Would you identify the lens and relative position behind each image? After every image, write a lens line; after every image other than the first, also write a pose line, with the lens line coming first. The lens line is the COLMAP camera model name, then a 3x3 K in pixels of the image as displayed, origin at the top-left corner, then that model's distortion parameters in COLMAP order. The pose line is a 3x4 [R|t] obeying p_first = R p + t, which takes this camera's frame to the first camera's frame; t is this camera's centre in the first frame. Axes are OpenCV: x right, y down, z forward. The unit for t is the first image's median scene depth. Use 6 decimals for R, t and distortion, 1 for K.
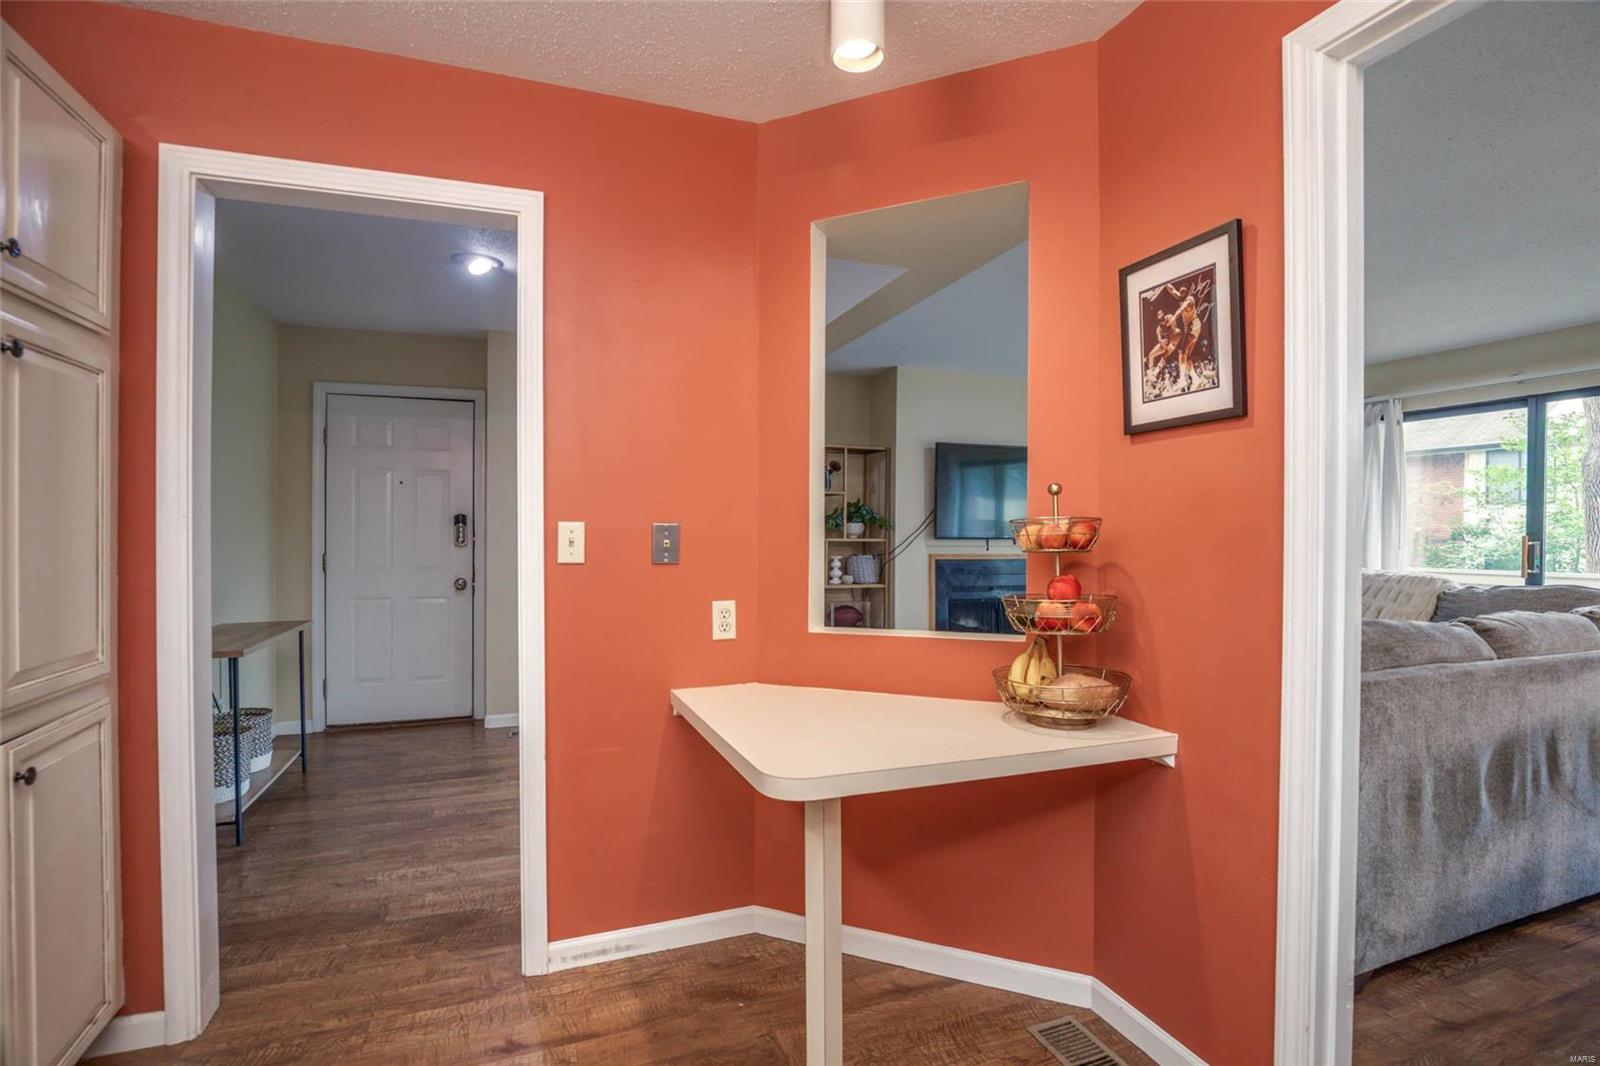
lens RADIAL K [[759.7, 0, 783.1], [0, 759.7, 535.1], [0, 0, 1]] dist [-0.029883, 0.005614]
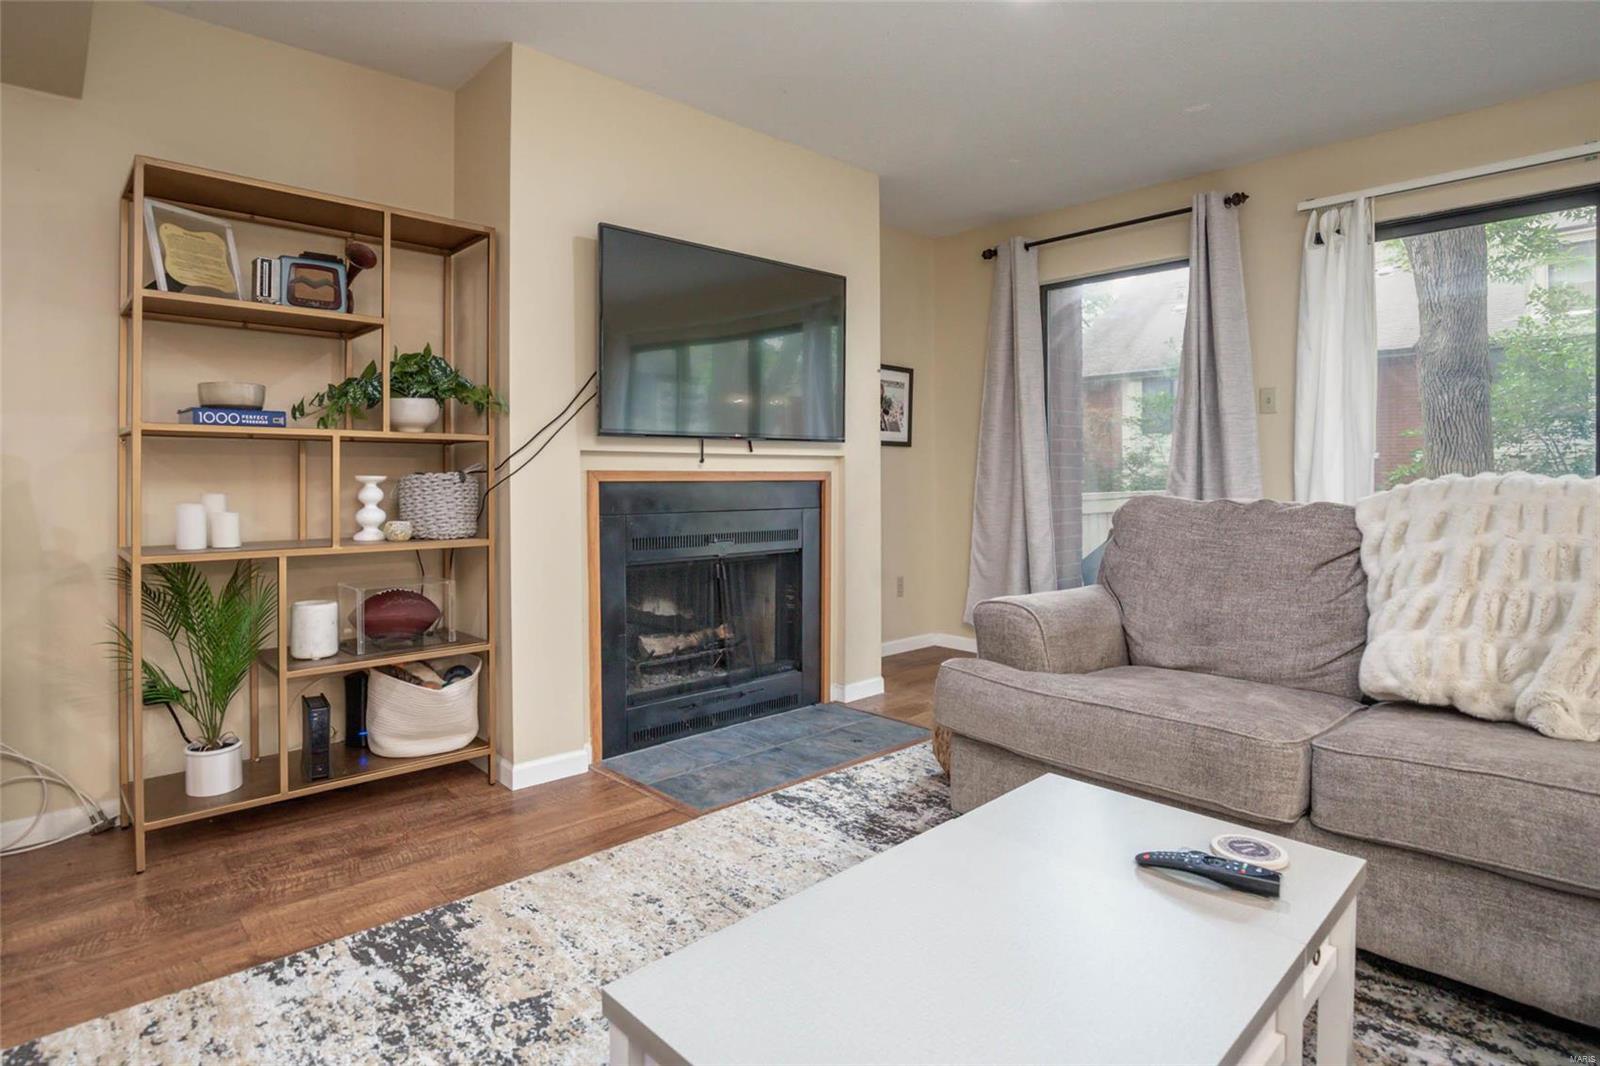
lens RADIAL K [[844.4, 0, 700.6], [0, 844.4, 478.4], [0, 0, 1]] dist [-0.004148, -0.000601]
pose [[0.942341, -0.010828, 0.334478, 0.095676], [0.010344, 0.999941, 0.003230, 0.032523], [-0.334493, 0.000416, 0.942398, 0.546875]]
